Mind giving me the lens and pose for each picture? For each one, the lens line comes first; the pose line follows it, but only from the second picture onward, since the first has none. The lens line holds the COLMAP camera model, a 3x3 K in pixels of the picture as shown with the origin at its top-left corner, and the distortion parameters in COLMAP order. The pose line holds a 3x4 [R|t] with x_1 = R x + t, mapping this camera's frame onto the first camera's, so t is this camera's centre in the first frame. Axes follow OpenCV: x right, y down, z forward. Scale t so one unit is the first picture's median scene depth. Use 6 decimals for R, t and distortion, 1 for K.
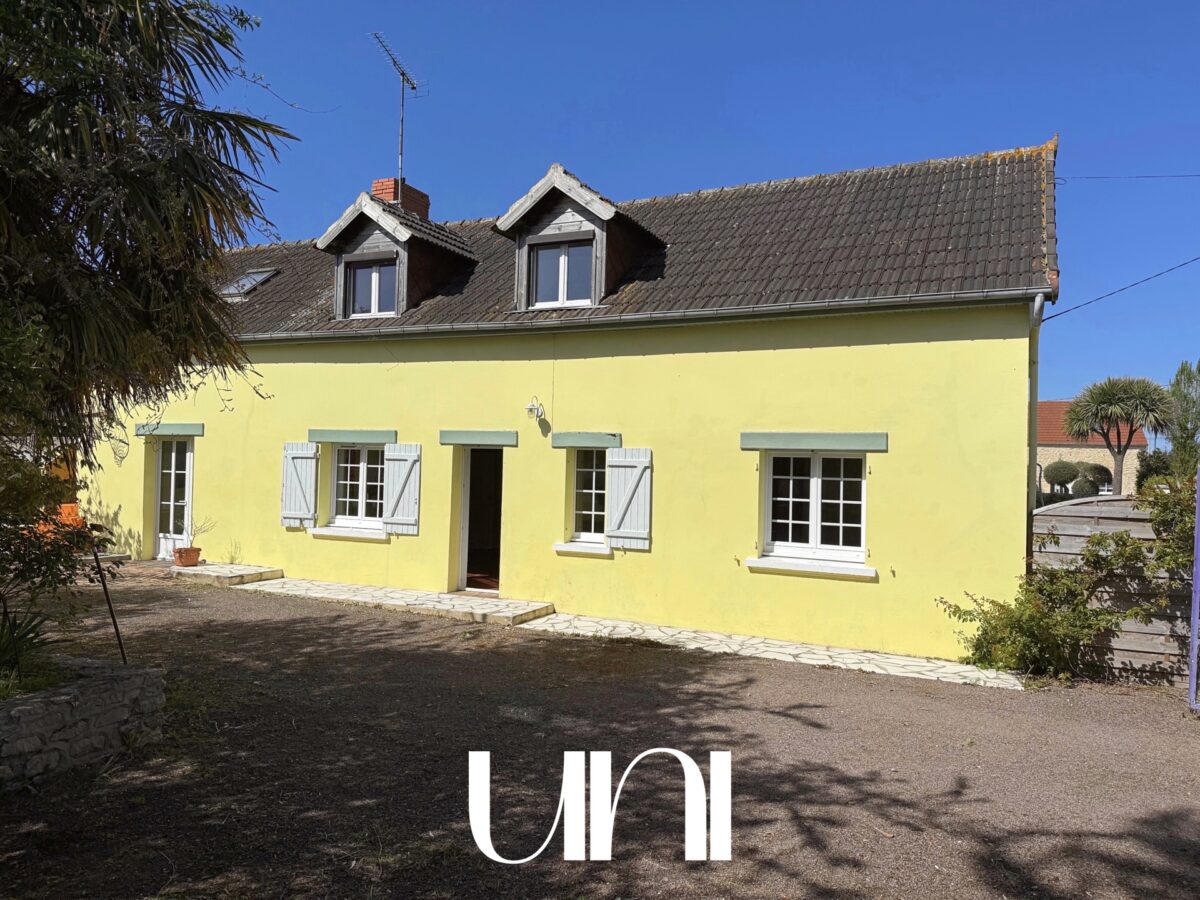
lens RADIAL K [[840.3, 0, 599.3], [0, 840.3, 453.5], [0, 0, 1]] dist [0.054153, -0.060575]
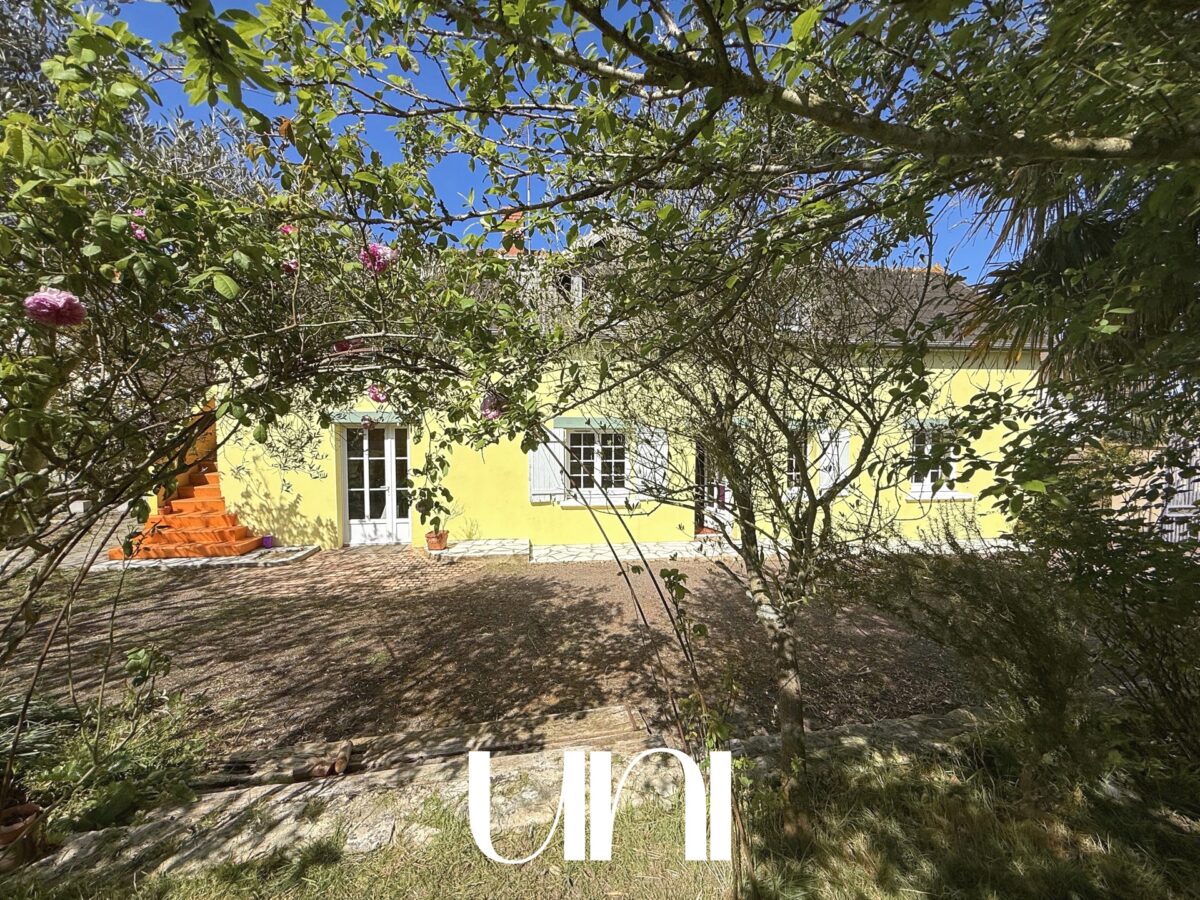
lens RADIAL K [[477.3, 0, 594.3], [0, 477.3, 452.2], [0, 0, 1]] dist [-0.001953, 0.001531]
pose [[0.857621, -0.035584, 0.513050, -0.789504], [0.017296, 0.999035, 0.040378, -0.006751], [-0.513992, -0.025755, 0.857408, 0.512742]]
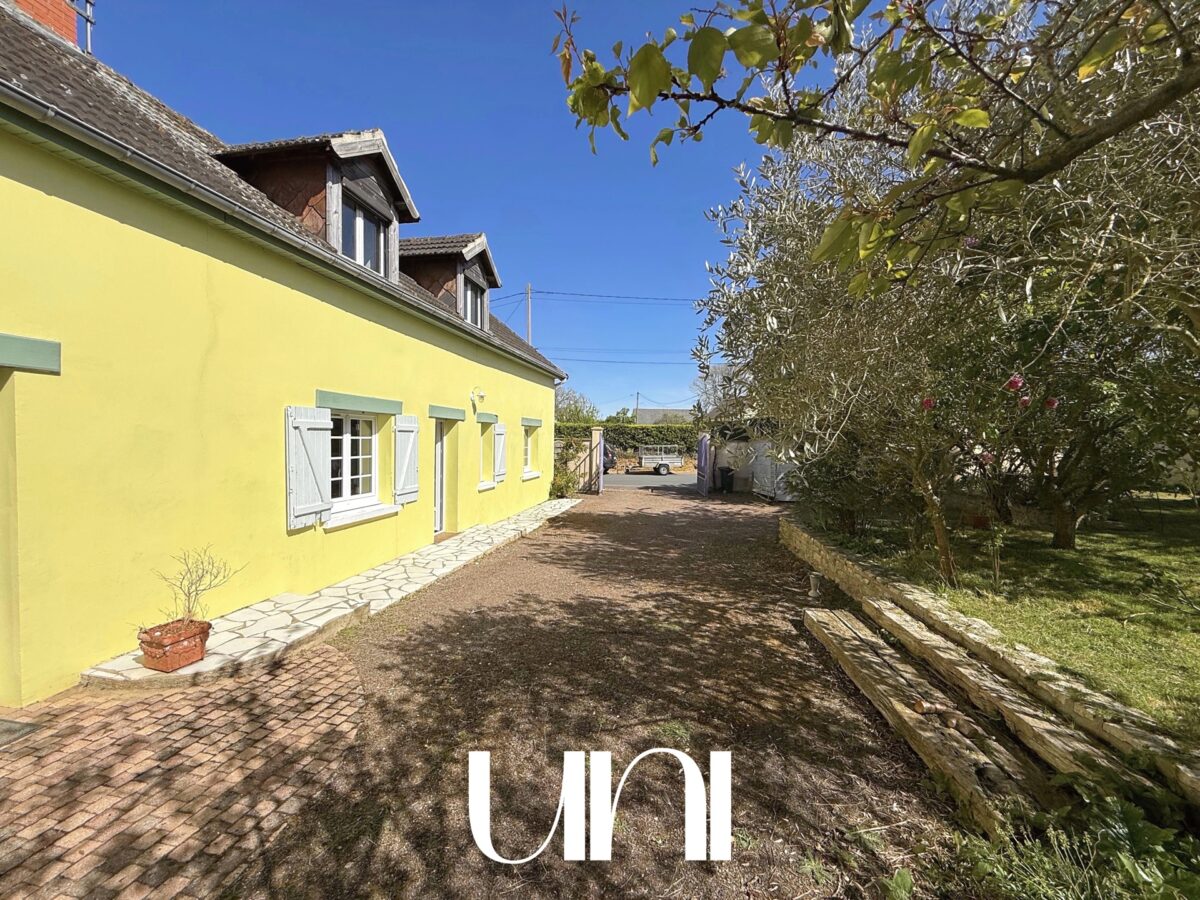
lens RADIAL K [[477.3, 0, 597.6], [0, 477.3, 450.5], [0, 0, 1]] dist [-0.001953, 0.001531]
pose [[-0.230900, -0.044736, 0.971948, -1.005797], [-0.010168, 0.998999, 0.043566, 0.004824], [-0.972924, 0.000177, -0.231124, 1.070045]]
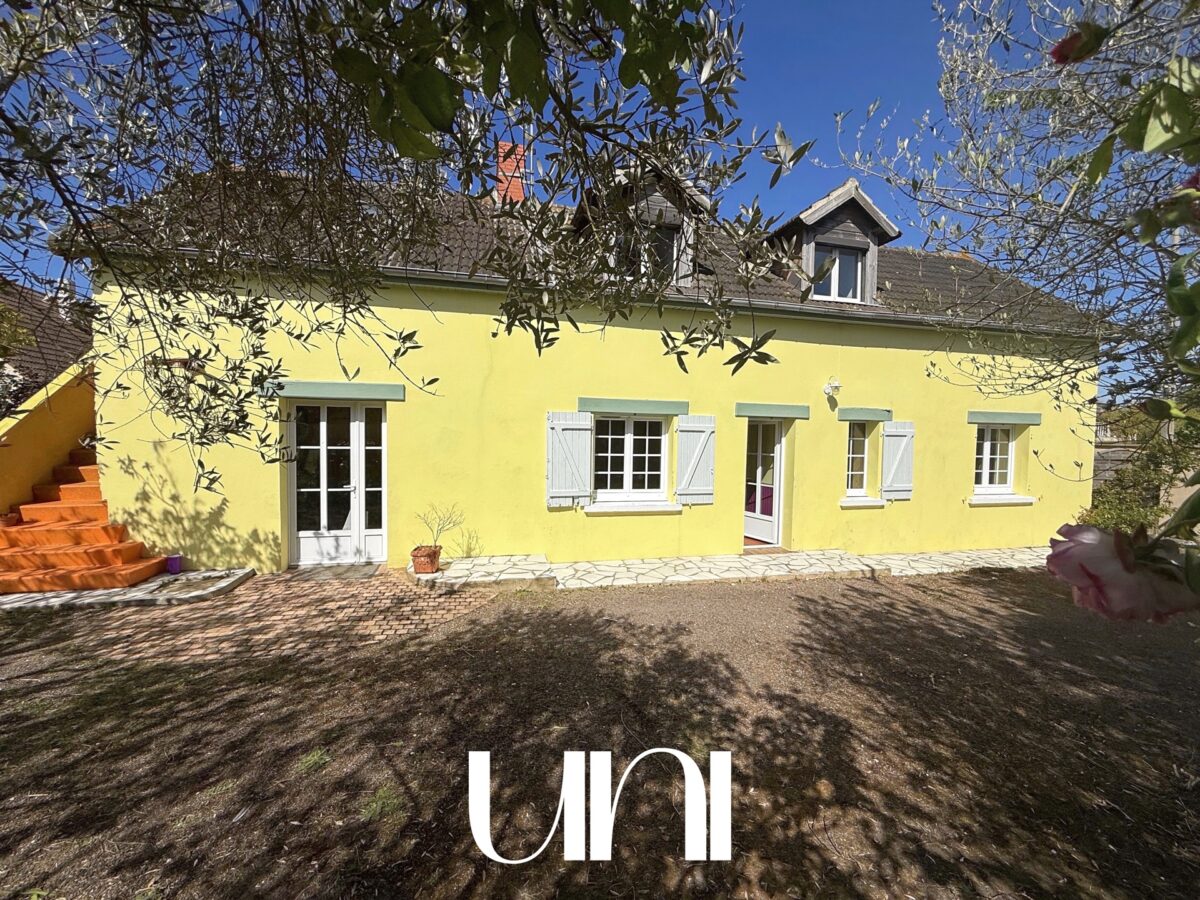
lens RADIAL K [[477.3, 0, 596.2], [0, 477.3, 450.5], [0, 0, 1]] dist [-0.001953, 0.001531]
pose [[0.795512, -0.022269, 0.605528, -0.796440], [0.001517, 0.999395, 0.034761, 0.013226], [-0.605936, -0.026734, 0.795064, 0.726635]]
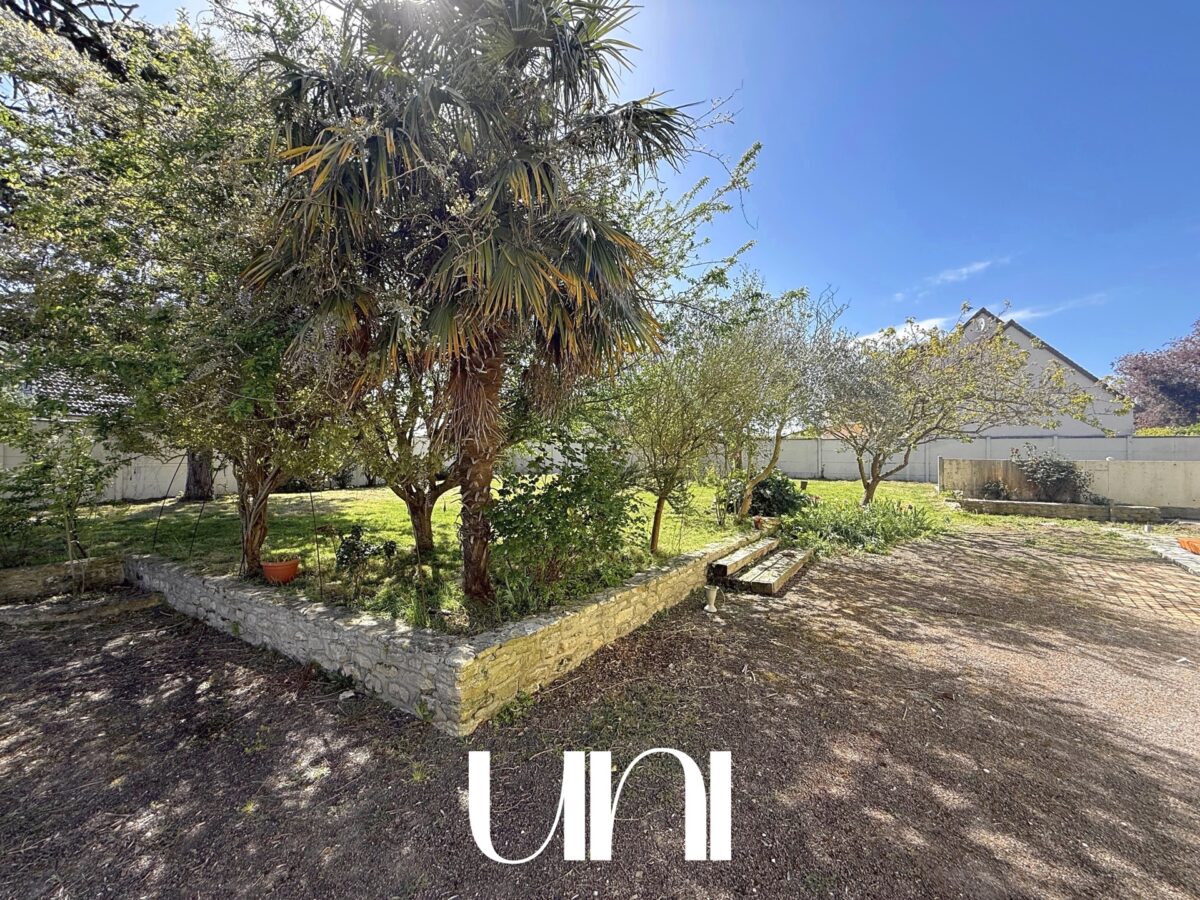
lens RADIAL K [[477.3, 0, 596.0], [0, 477.3, 449.8], [0, 0, 1]] dist [-0.001953, 0.001531]
pose [[-0.258563, -0.022448, -0.965734, -0.007209], [-0.010205, 0.999738, -0.020506, 0.031065], [0.965941, 0.004553, -0.258724, 0.713568]]
